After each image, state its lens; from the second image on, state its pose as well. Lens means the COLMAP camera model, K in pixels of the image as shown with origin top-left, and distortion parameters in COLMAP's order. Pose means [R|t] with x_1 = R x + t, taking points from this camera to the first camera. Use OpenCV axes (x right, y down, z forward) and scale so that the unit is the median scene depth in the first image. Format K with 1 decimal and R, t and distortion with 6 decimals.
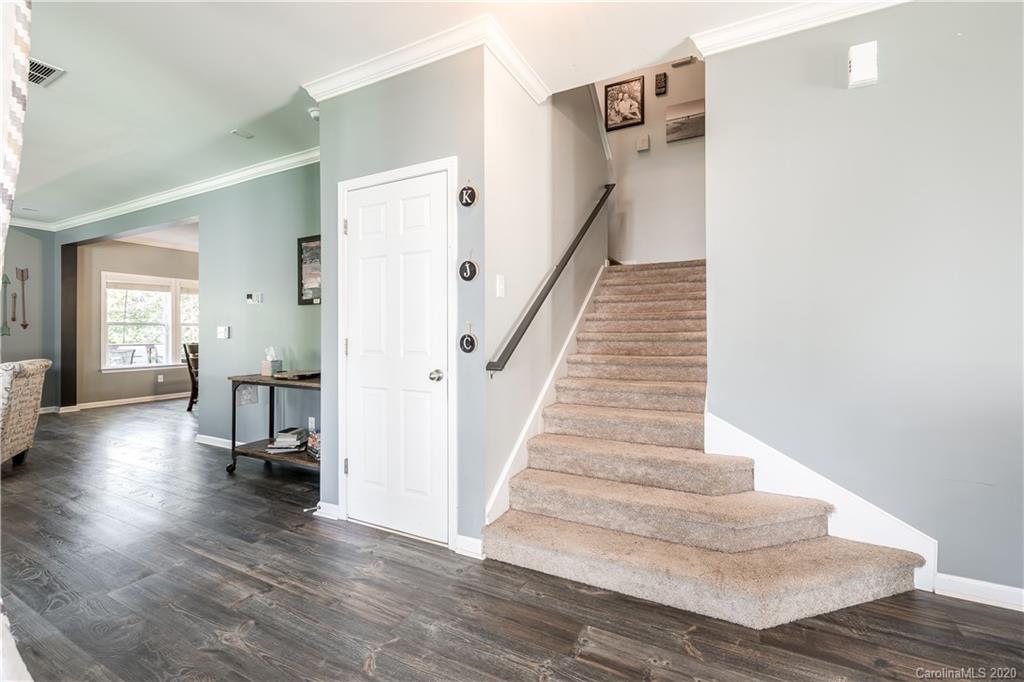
lens RADIAL K [[434.7, 0, 516.1], [0, 434.7, 326.7], [0, 0, 1]] dist [-0.000300, -0.000878]
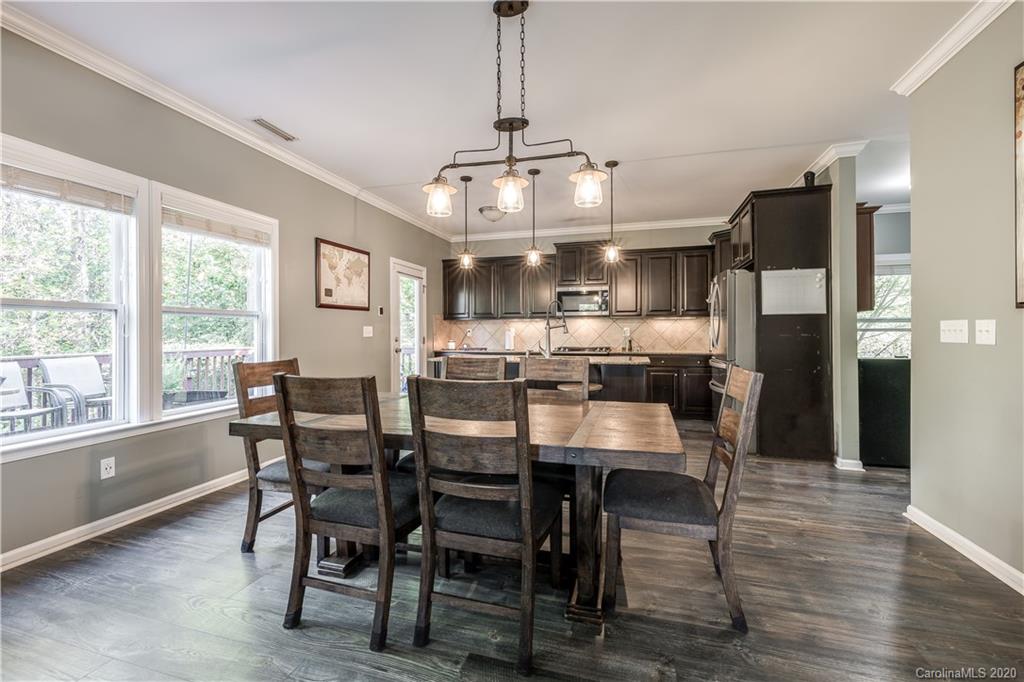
lens RADIAL K [[434.7, 0, 508.6], [0, 434.7, 336.3], [0, 0, 1]] dist [-0.000300, -0.000878]
pose [[0.982729, 0.002011, 0.185040, -0.706554], [-0.005262, 0.999840, 0.017079, 0.010765], [-0.184976, -0.017758, 0.982583, 0.751974]]
